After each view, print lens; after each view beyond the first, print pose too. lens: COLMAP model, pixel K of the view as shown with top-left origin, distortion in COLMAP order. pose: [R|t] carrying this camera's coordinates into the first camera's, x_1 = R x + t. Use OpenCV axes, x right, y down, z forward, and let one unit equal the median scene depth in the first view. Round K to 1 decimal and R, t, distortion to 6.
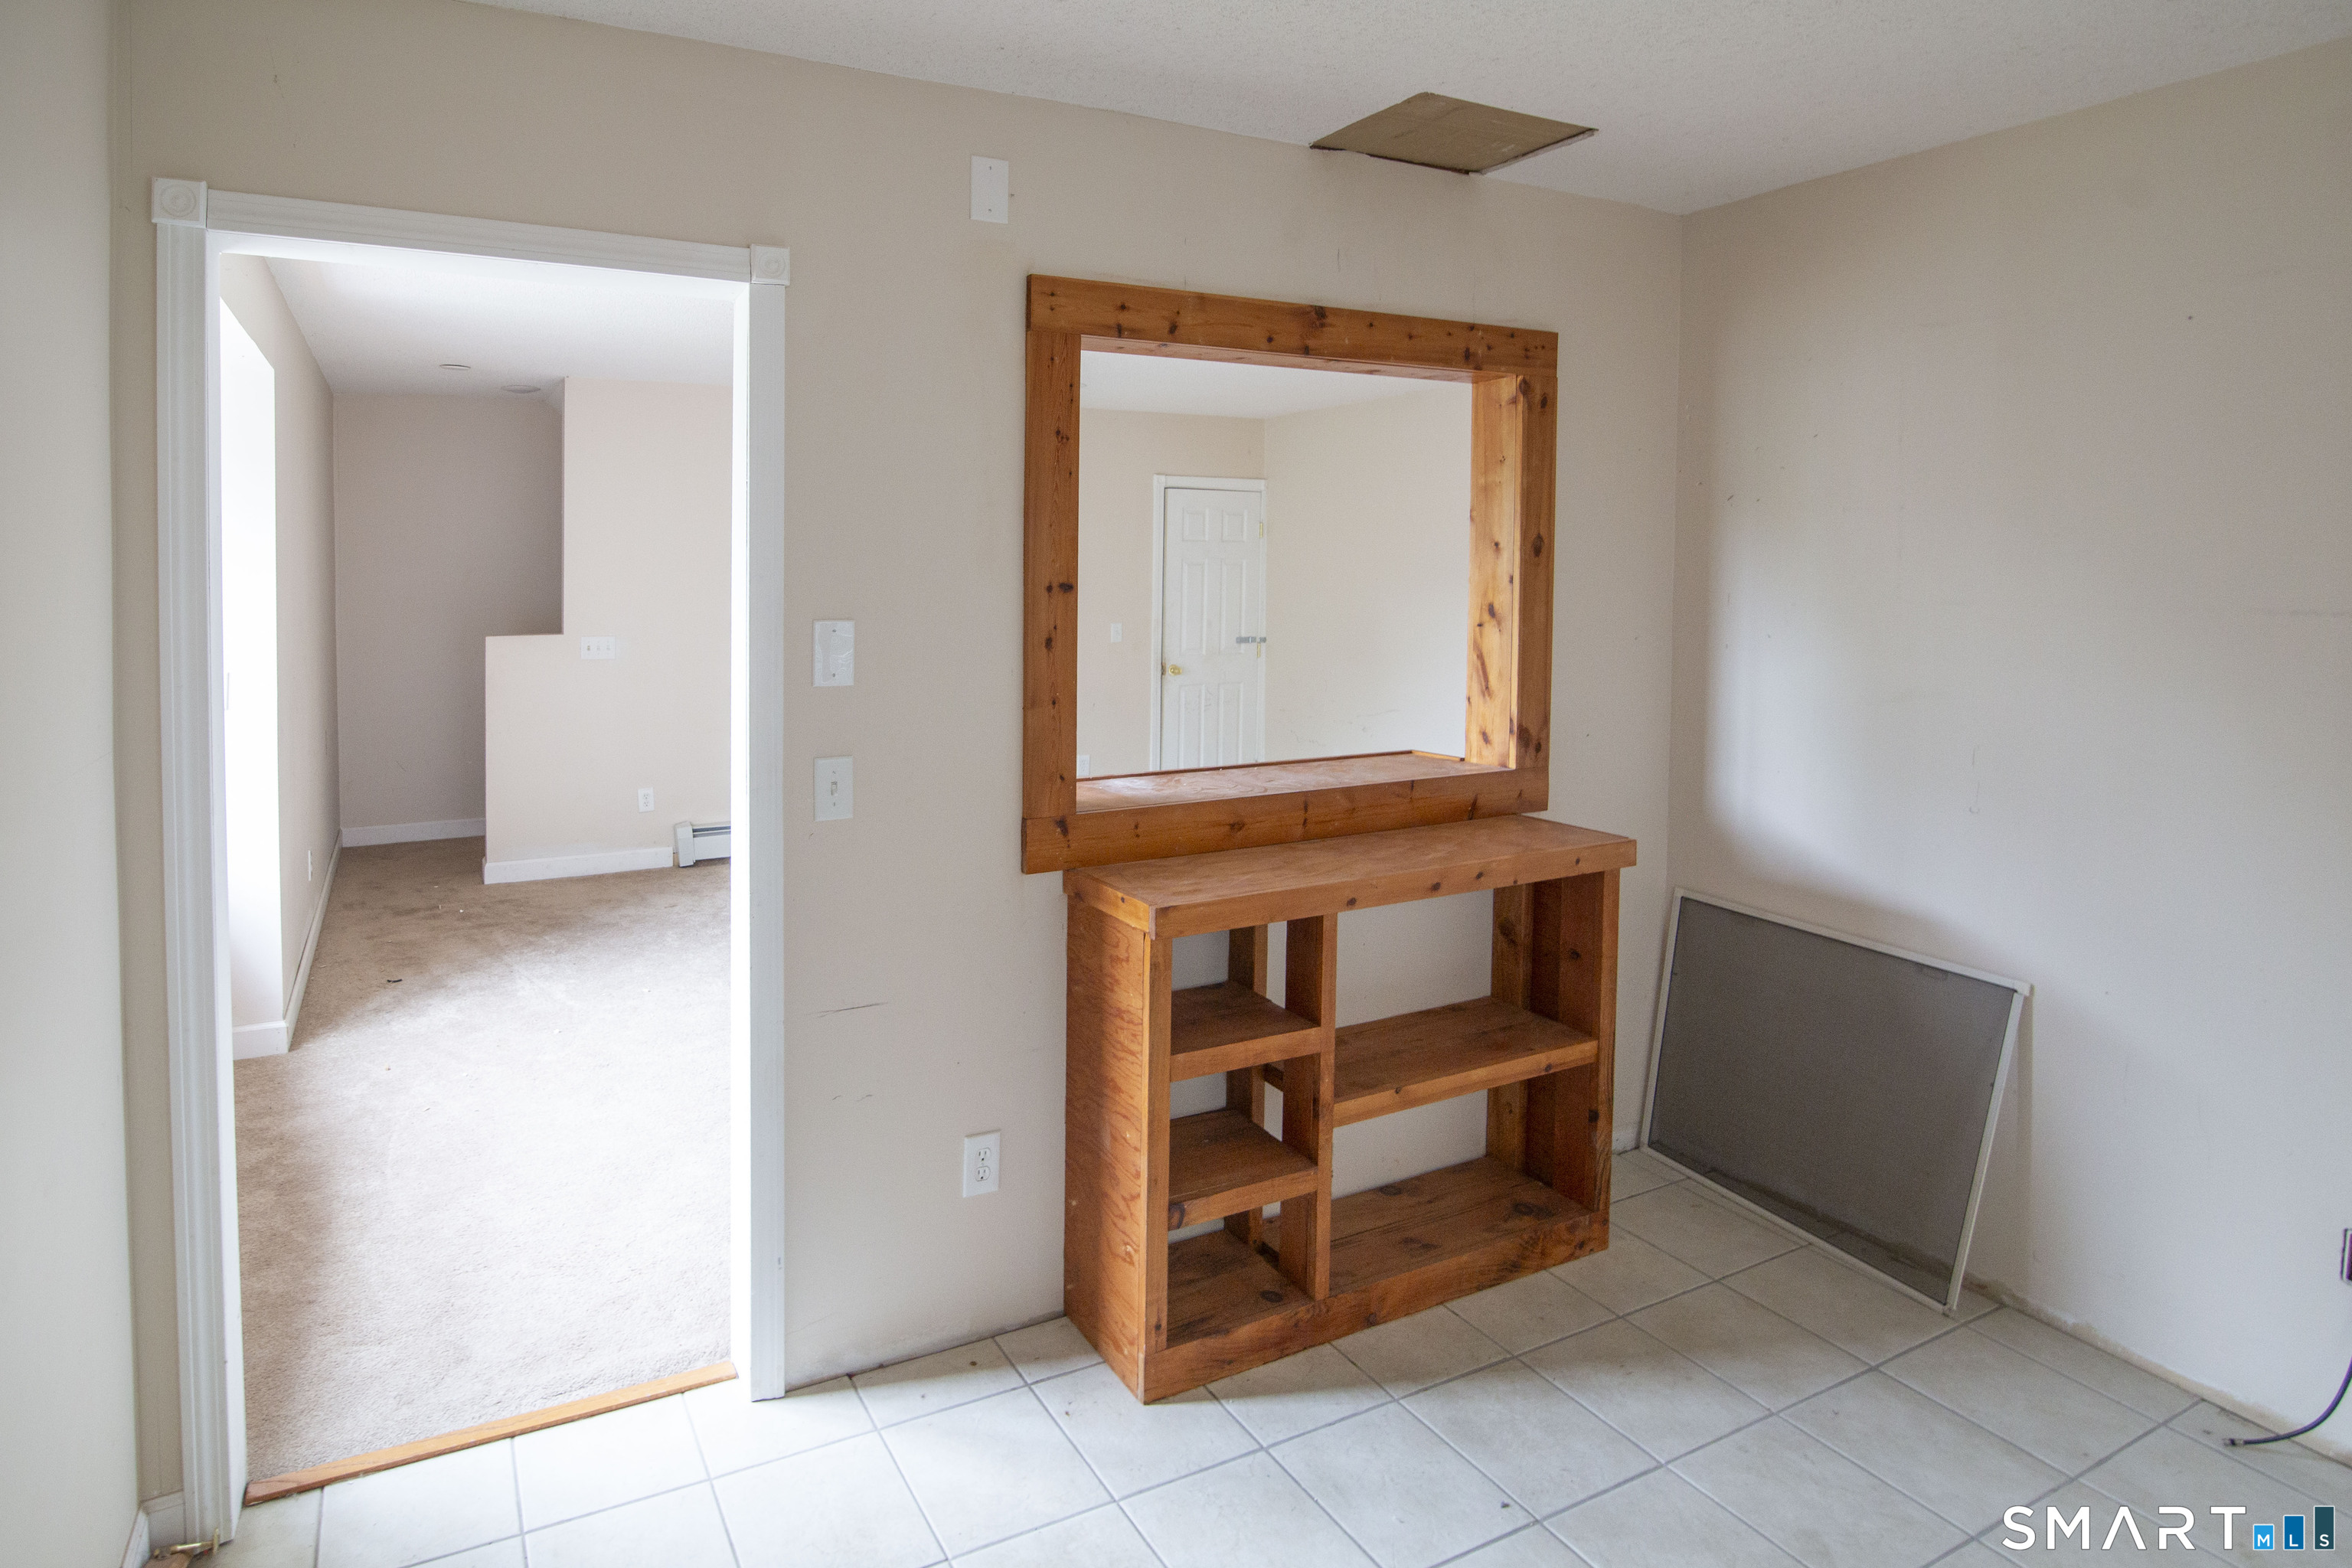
lens RADIAL K [[1088.4, 0, 1178.1], [0, 1088.4, 777.6], [0, 0, 1]] dist [-0.019442, 0.000426]
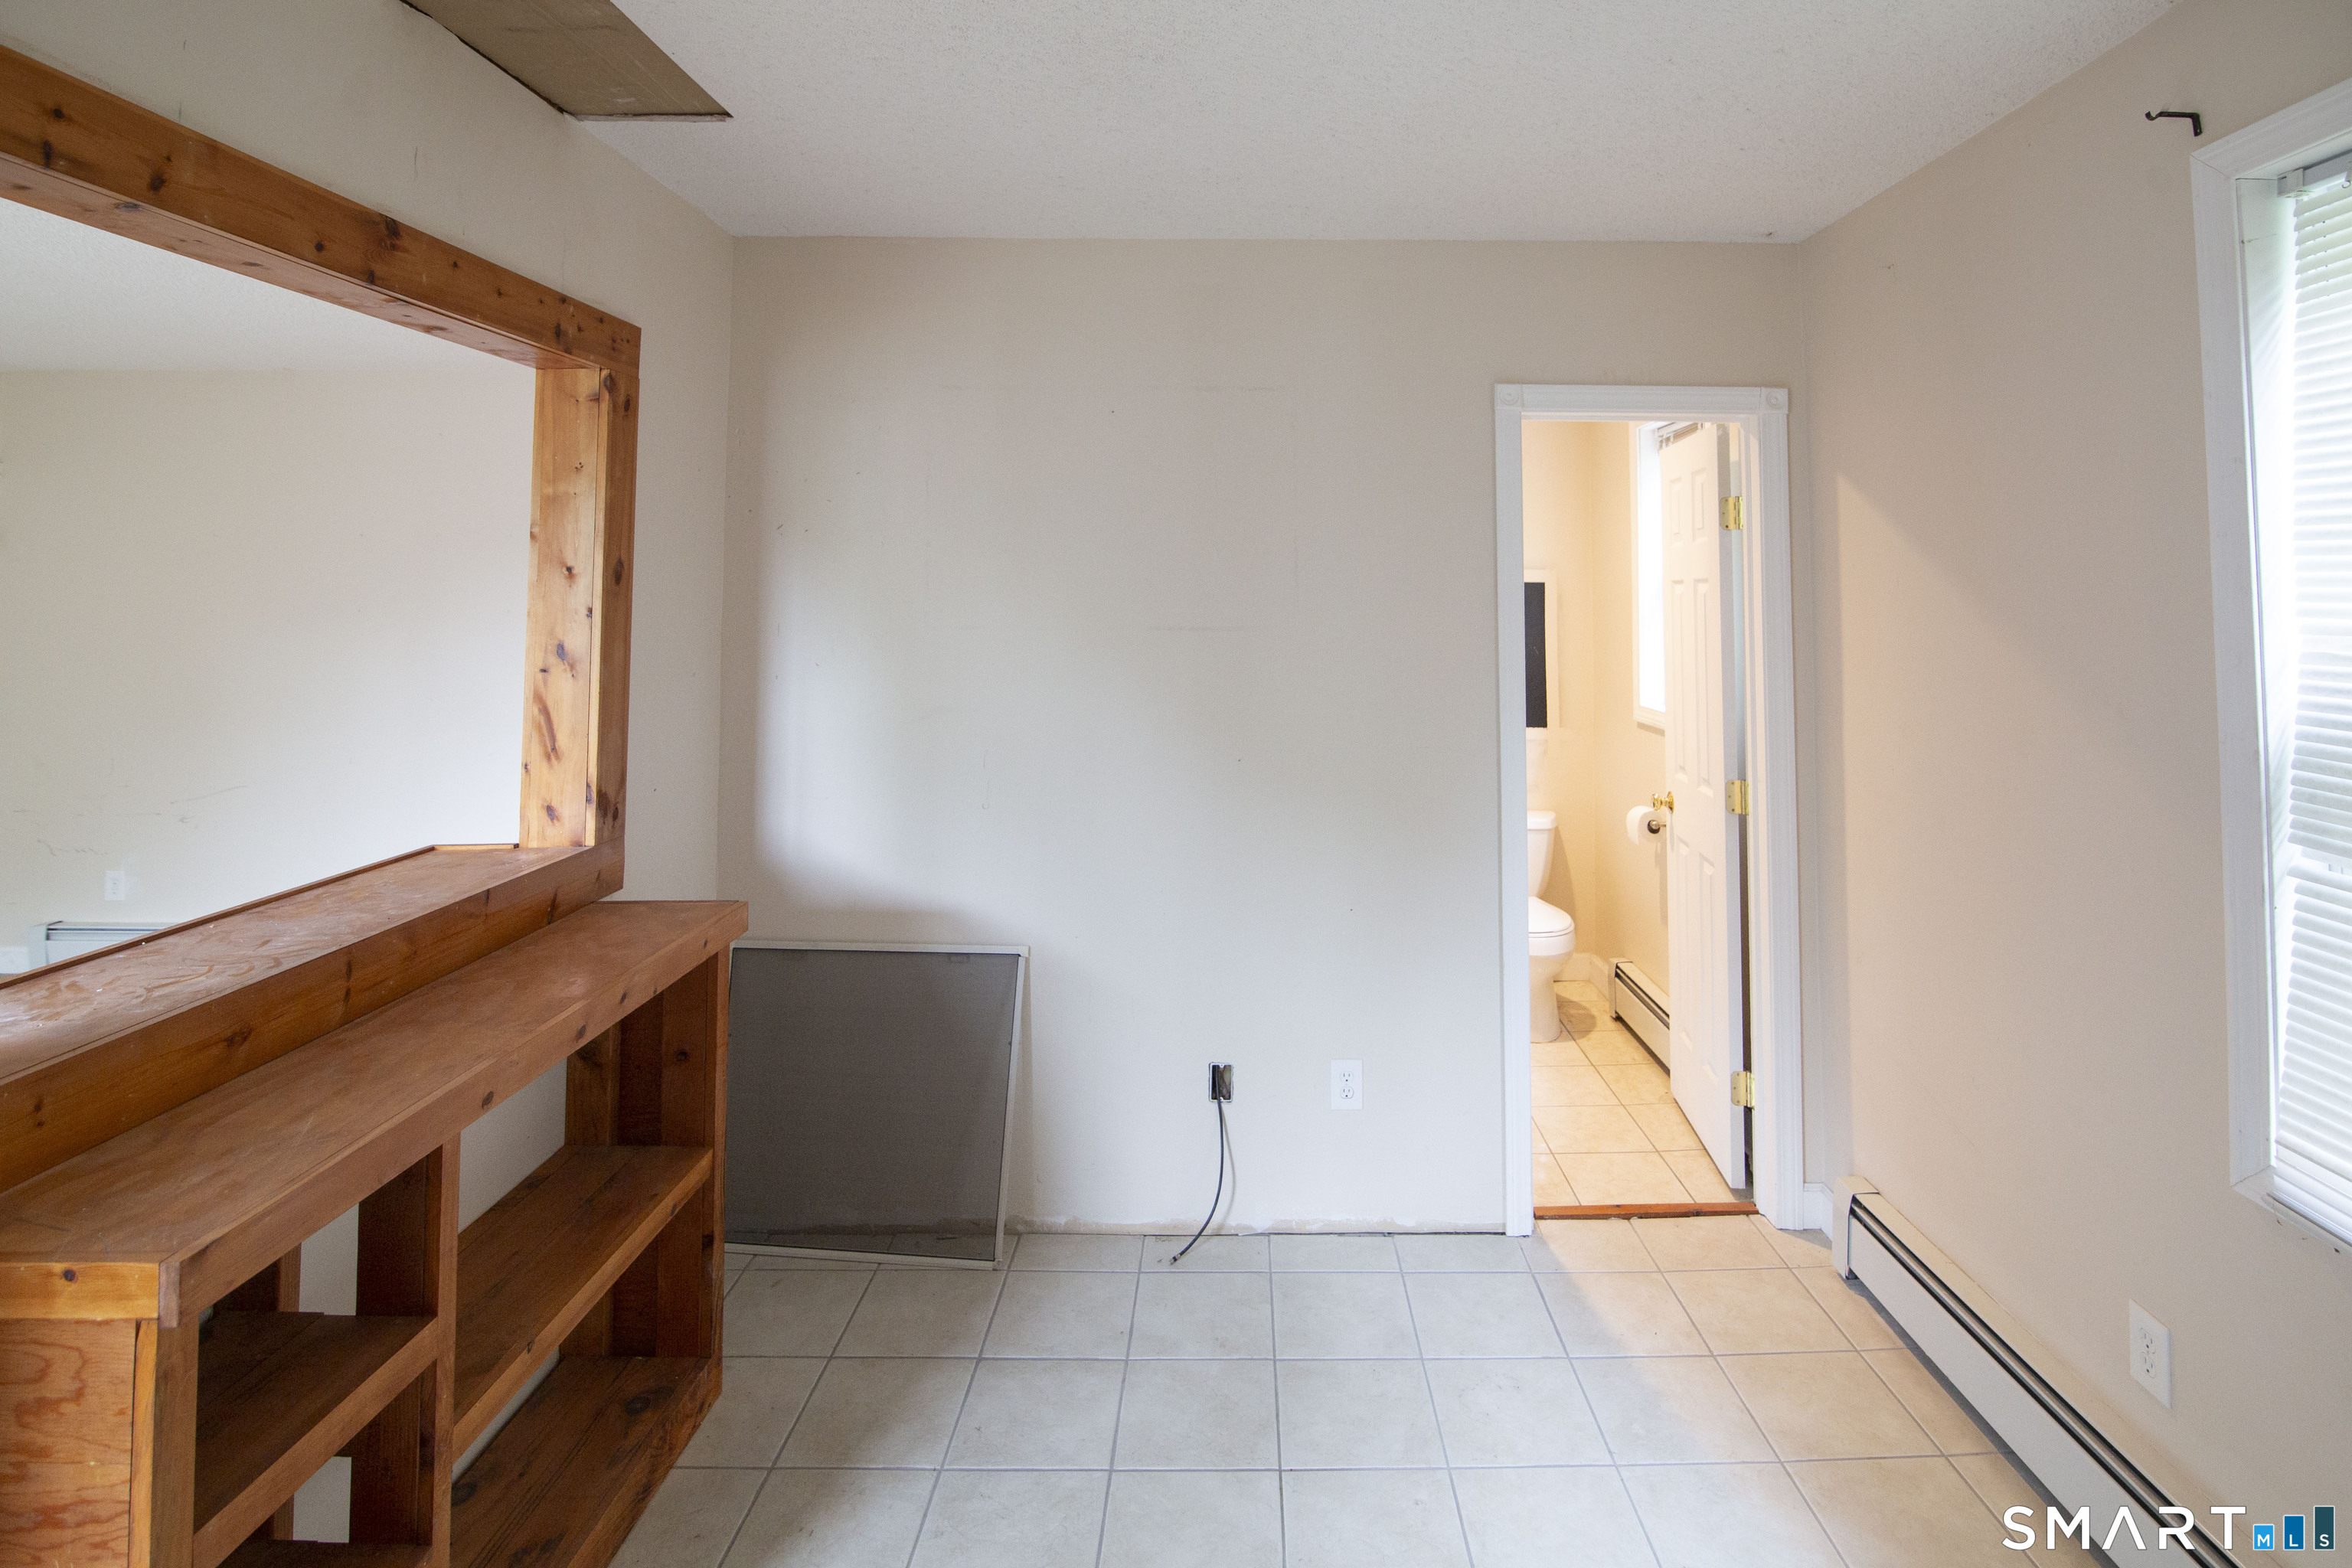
lens RADIAL K [[1090.8, 0, 1240.6], [0, 1090.8, 623.4], [0, 0, 1]] dist [-0.020592, 0.000851]
pose [[0.560225, -0.019904, 0.828101, -0.090328], [0.156104, 0.984335, -0.081947, -0.033854], [-0.813499, 0.175179, 0.554556, 0.166259]]
